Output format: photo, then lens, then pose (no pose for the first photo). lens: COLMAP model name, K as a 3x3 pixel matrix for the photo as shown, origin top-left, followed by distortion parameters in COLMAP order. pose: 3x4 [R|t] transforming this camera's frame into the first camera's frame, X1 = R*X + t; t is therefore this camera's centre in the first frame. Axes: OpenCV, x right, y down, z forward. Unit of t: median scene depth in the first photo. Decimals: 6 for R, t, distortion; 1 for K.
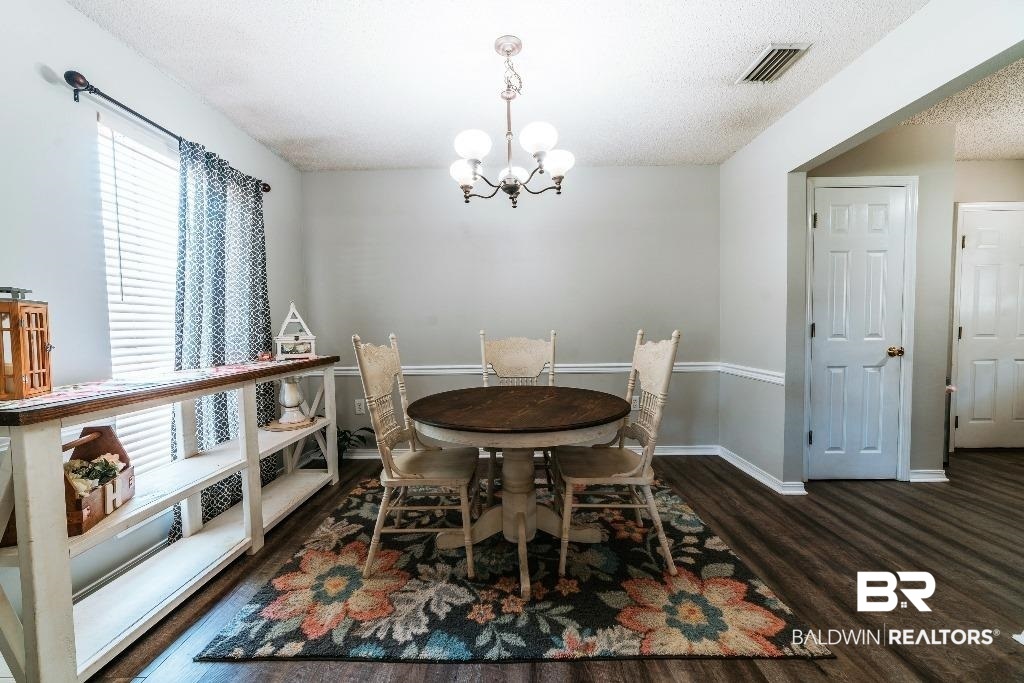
lens RADIAL K [[392.6, 0, 508.3], [0, 392.6, 344.7], [0, 0, 1]] dist [-0.008585, 0.001189]
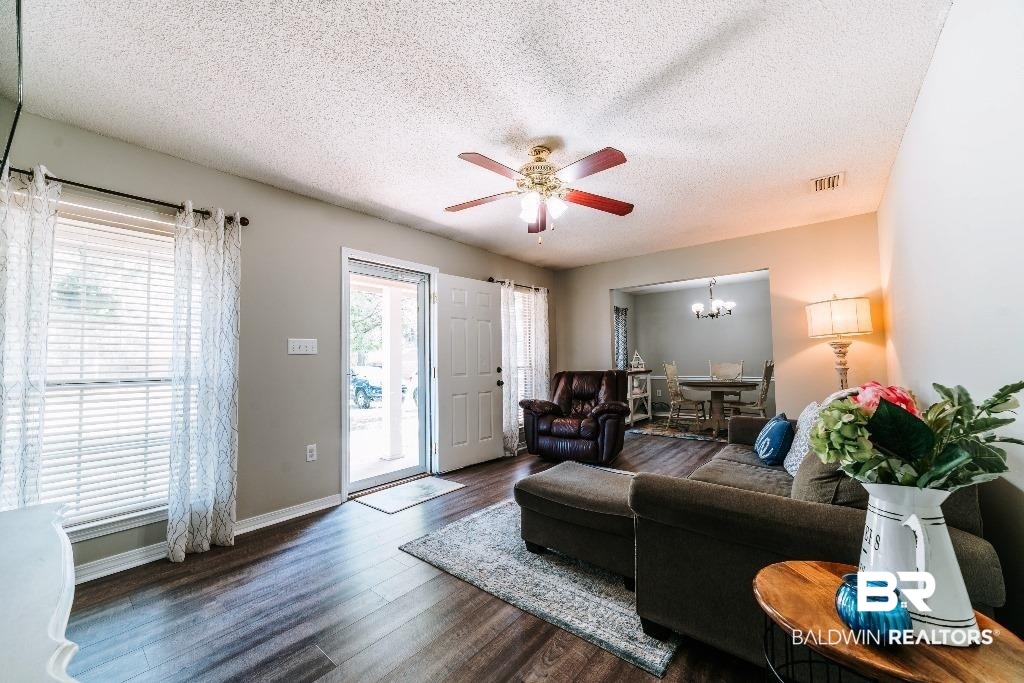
lens RADIAL K [[392.6, 0, 508.4], [0, 392.6, 345.8], [0, 0, 1]] dist [-0.008585, 0.001189]
pose [[0.771086, -0.027093, -0.636155, 0.607723], [-0.019704, 0.997601, -0.066370, 0.078640], [0.636426, 0.063711, 0.768702, -2.002980]]
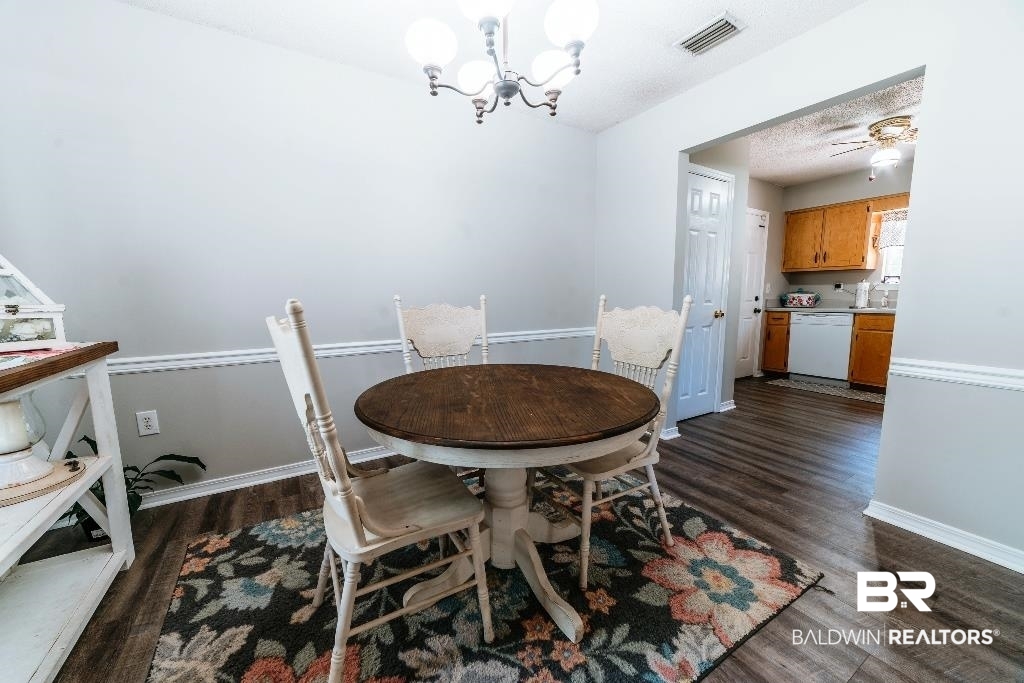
lens RADIAL K [[392.6, 0, 516.3], [0, 392.6, 343.8], [0, 0, 1]] dist [-0.008585, 0.001189]
pose [[0.850429, -0.057848, 0.522900, -0.320736], [0.015870, 0.996305, 0.084408, -0.005469], [-0.525851, -0.063485, 0.848204, 0.324353]]
